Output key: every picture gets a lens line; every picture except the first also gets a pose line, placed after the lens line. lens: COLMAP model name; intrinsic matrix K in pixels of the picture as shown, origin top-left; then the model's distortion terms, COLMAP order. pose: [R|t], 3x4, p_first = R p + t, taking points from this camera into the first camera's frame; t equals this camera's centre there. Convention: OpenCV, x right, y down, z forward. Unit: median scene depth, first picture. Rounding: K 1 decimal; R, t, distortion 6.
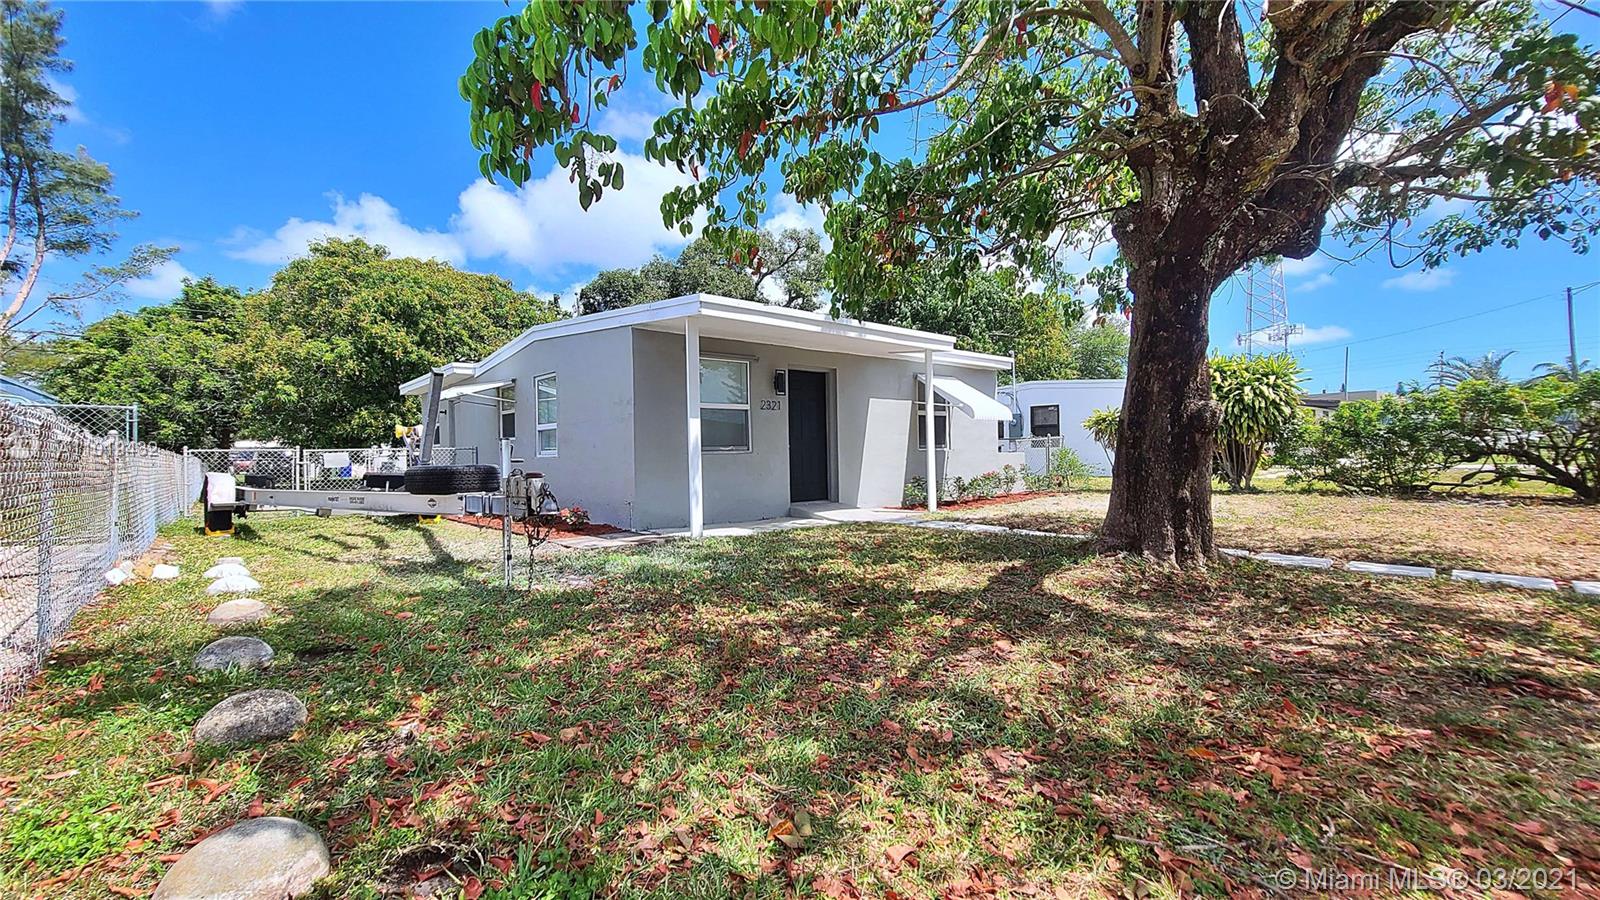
lens RADIAL K [[658.4, 0, 795.3], [0, 658.4, 446.9], [0, 0, 1]] dist [0.001633, 0.000043]
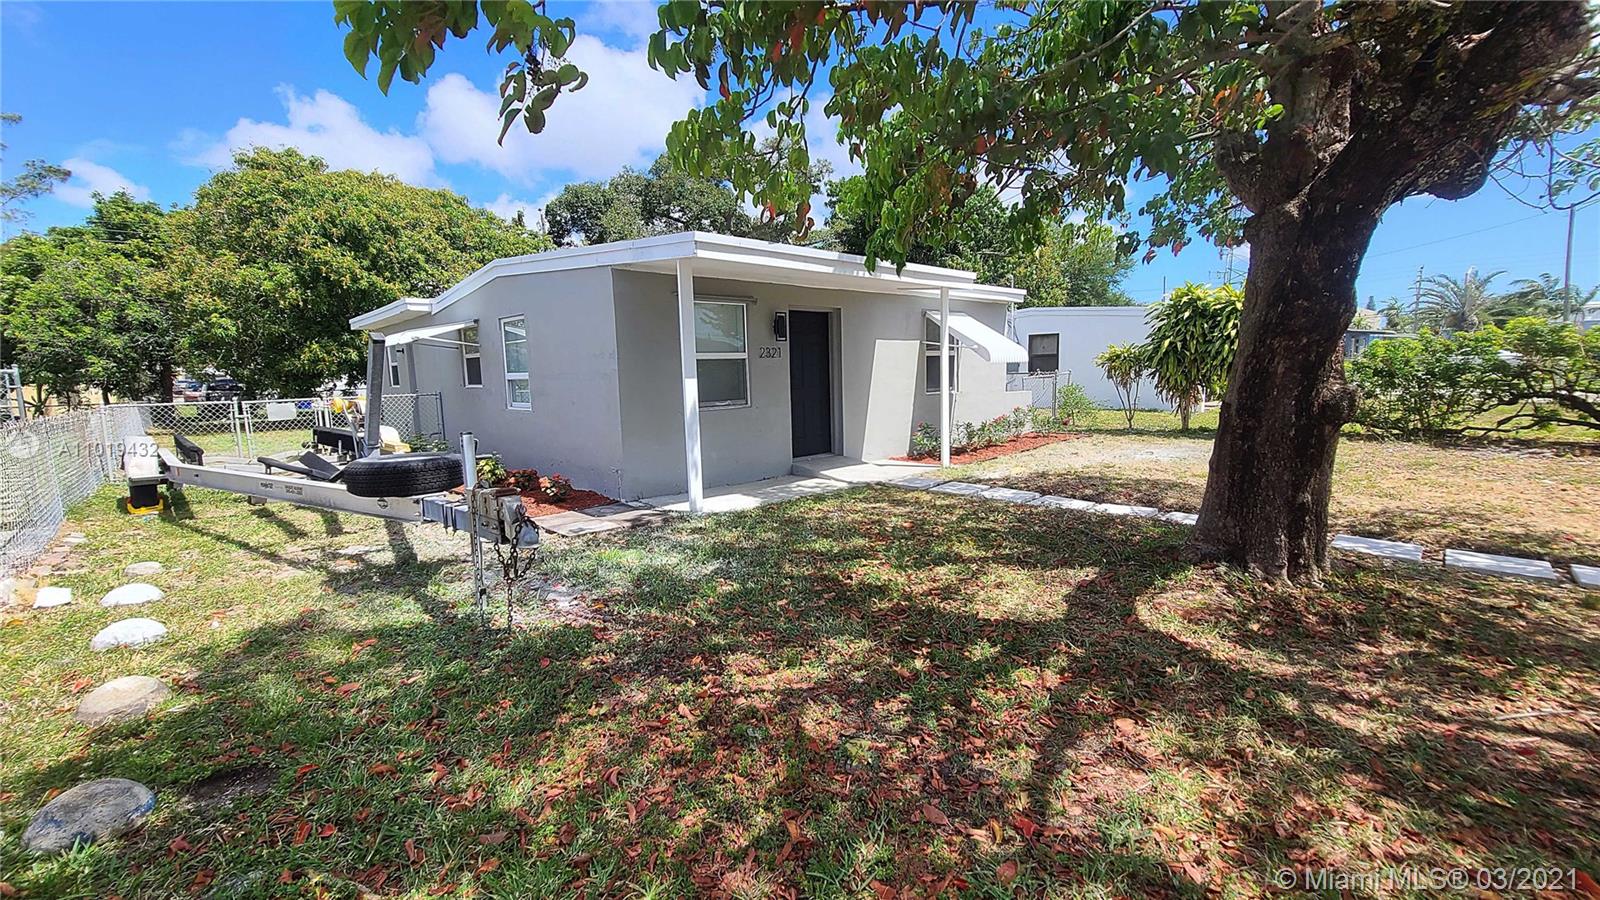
lens RADIAL K [[658.4, 0, 795.3], [0, 658.4, 446.9], [0, 0, 1]] dist [0.001633, 0.000043]
pose [[0.999339, -0.012167, 0.034262, -0.032885], [0.007835, 0.992272, 0.123837, -0.042705], [-0.035504, -0.123487, 0.991711, 0.089938]]
